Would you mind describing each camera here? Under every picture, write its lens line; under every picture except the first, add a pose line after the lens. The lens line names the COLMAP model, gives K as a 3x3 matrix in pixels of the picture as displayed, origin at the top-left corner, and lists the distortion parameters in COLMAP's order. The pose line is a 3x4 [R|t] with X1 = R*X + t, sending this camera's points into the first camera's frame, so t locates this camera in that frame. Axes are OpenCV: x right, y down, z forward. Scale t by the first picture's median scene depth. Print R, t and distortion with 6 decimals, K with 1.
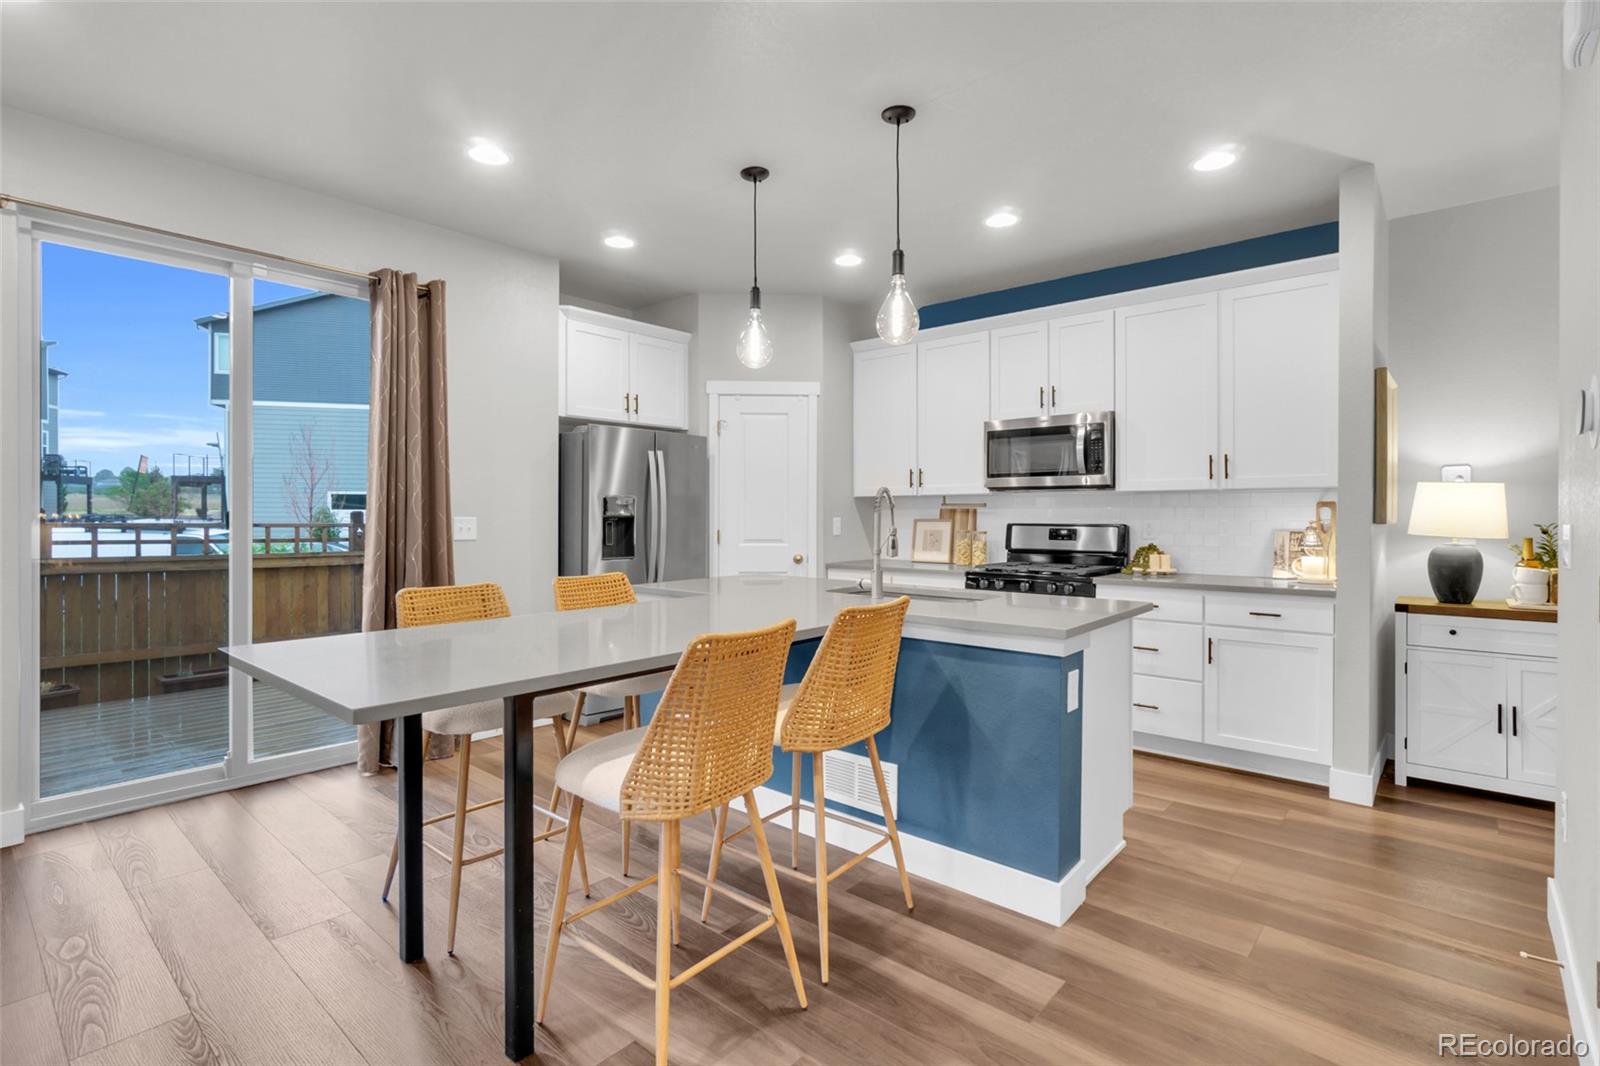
lens RADIAL K [[769.1, 0, 798.7], [0, 769.1, 516.9], [0, 0, 1]] dist [-0.004627, -0.000402]
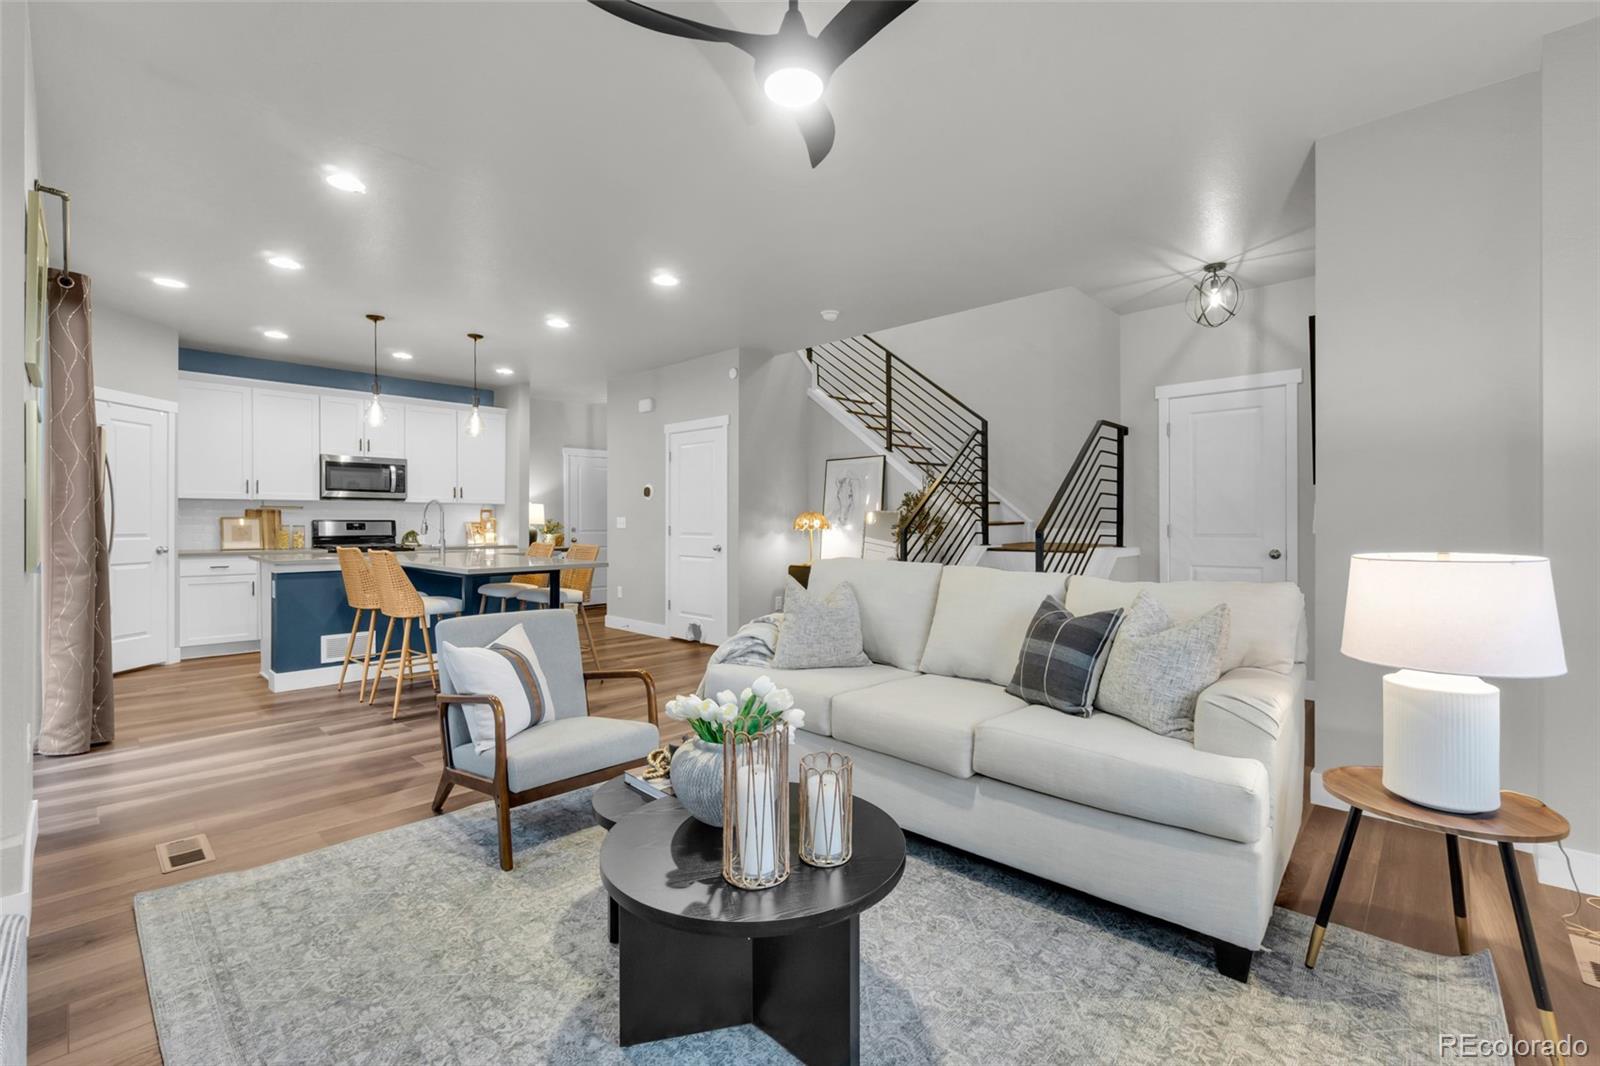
lens RADIAL K [[696.3, 0, 793.5], [0, 696.3, 524.8], [0, 0, 1]] dist [-0.000113, -0.000057]
pose [[0.047049, -0.005268, 0.998879, -1.170957], [0.002737, 0.999983, 0.005145, 0.014922], [-0.998889, 0.002492, 0.047063, -0.020280]]
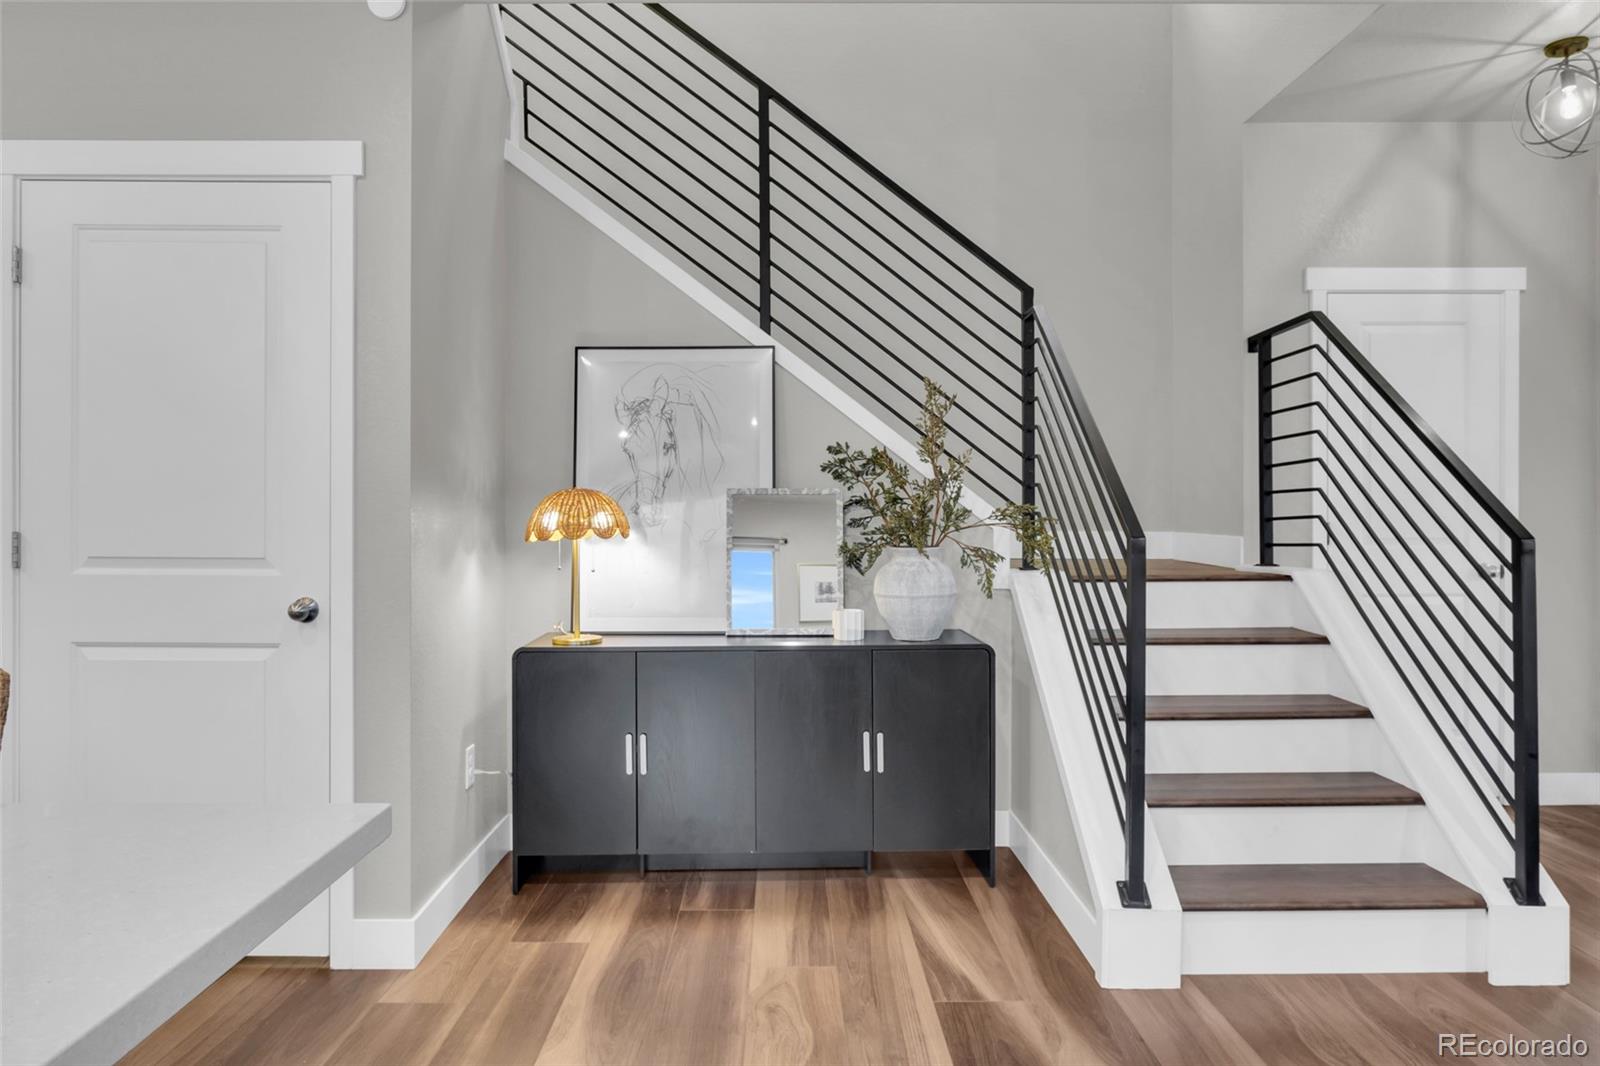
lens RADIAL K [[1018.7, 0, 798.3], [0, 1018.7, 523.1], [0, 0, 1]] dist [-0.007497, 0.002346]
pose [[-0.661781, -0.005528, 0.749677, -0.388995], [0.001379, 0.999962, 0.008592, 0.014874], [-0.749696, 0.006720, -0.661748, 0.371452]]
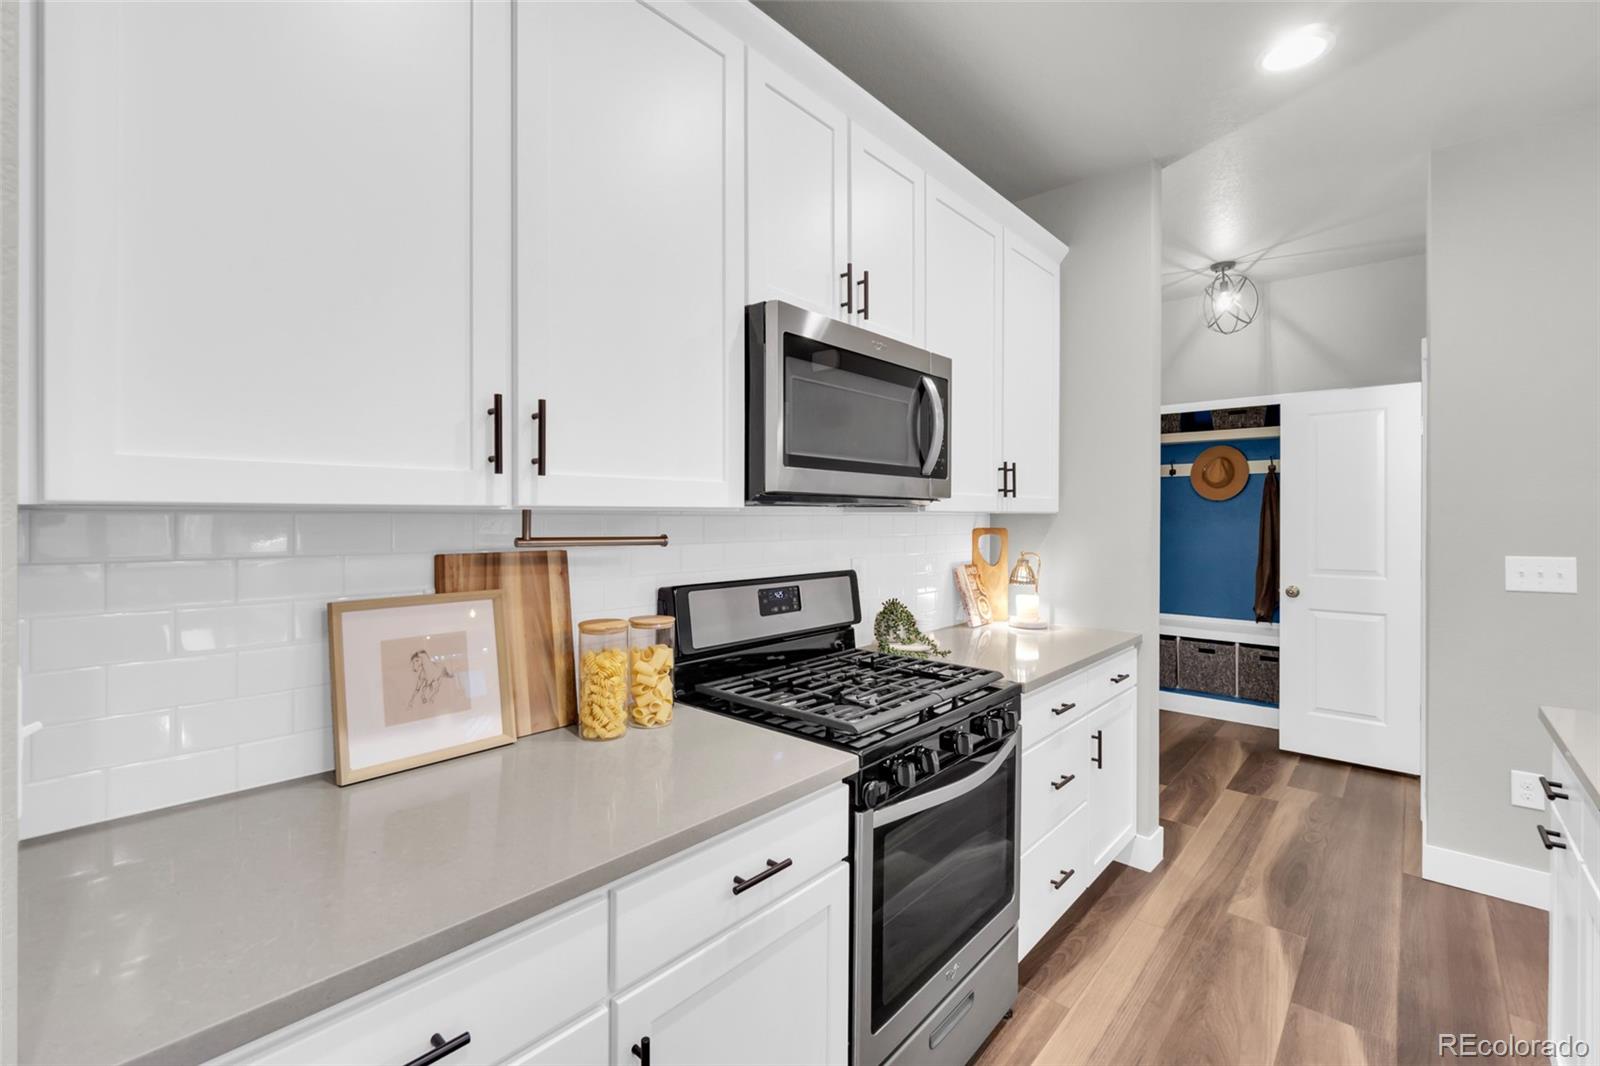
lens RADIAL K [[679.2, 0, 798.2], [0, 679.2, 521.3], [0, 0, 1]] dist [-0.000071, 0.000130]
pose [[0.024232, -0.004836, 0.999695, -0.066251], [0.002980, 0.999984, 0.004765, -0.027482], [-0.999702, 0.002864, 0.024246, 1.022825]]
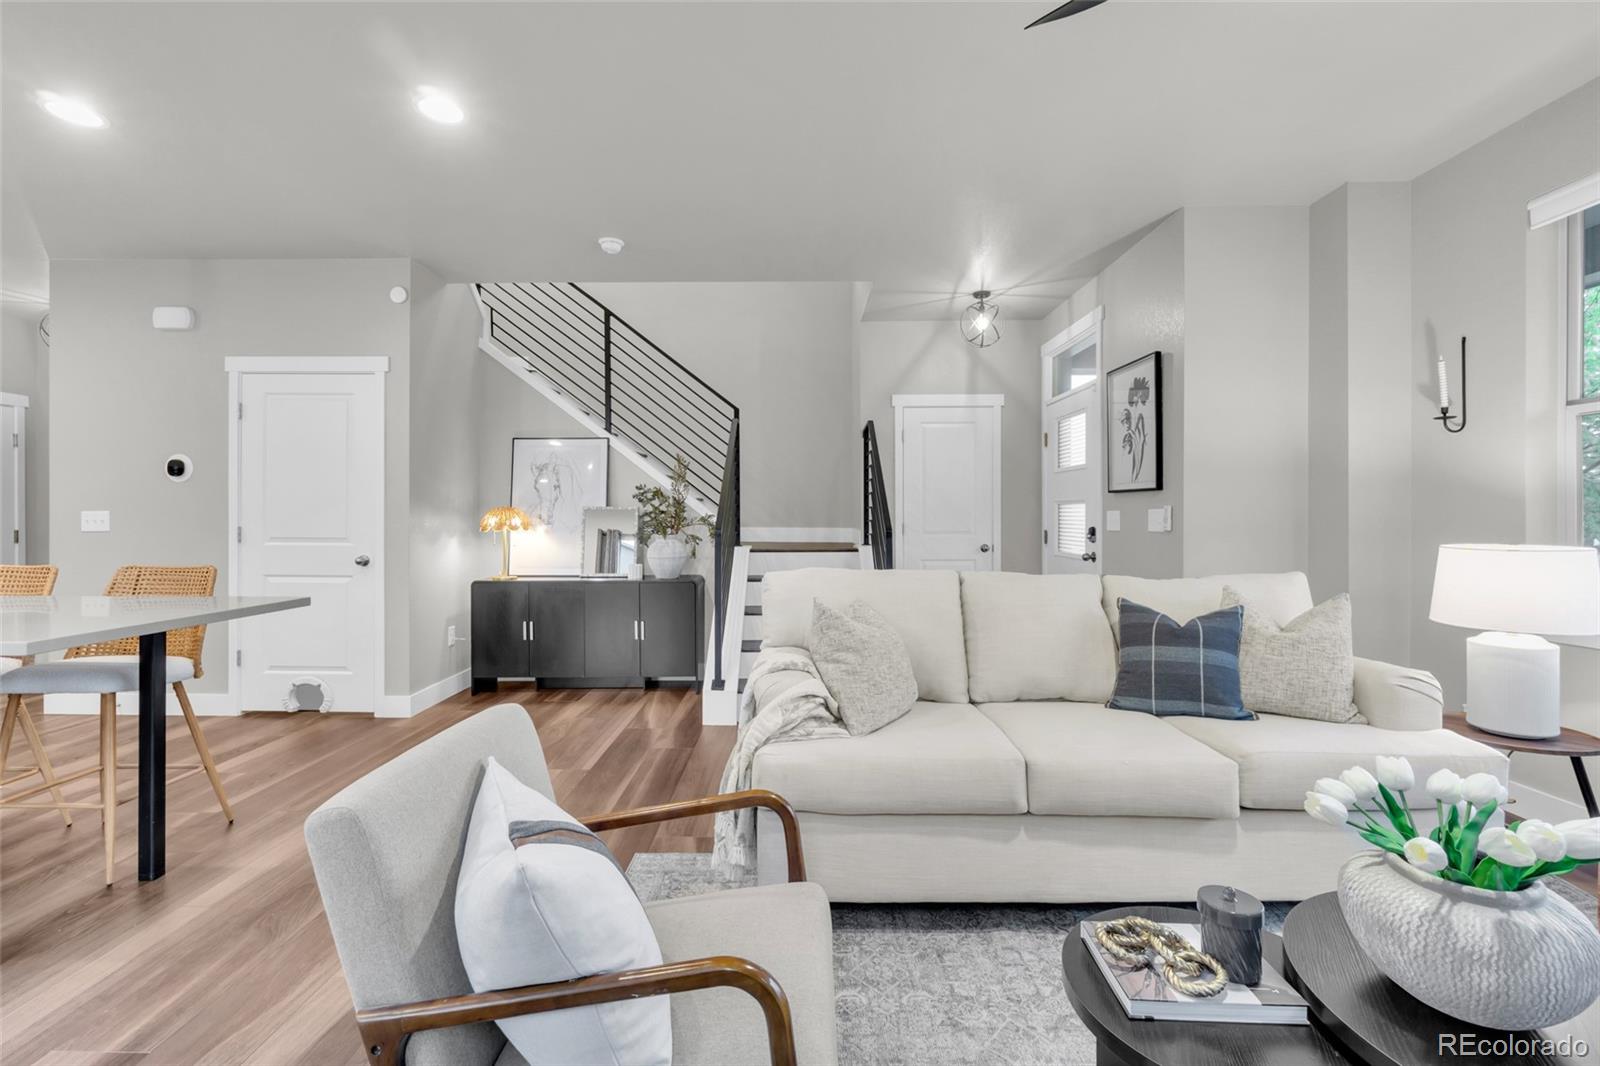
lens RADIAL K [[694.2, 0, 795.5], [0, 694.2, 524.5], [0, 0, 1]] dist [-0.007641, 0.000100]
pose [[-0.649802, -0.006759, 0.760073, -0.822614], [0.000291, 0.999958, 0.009141, 0.013503], [-0.760103, 0.006161, -0.649773, 0.357095]]
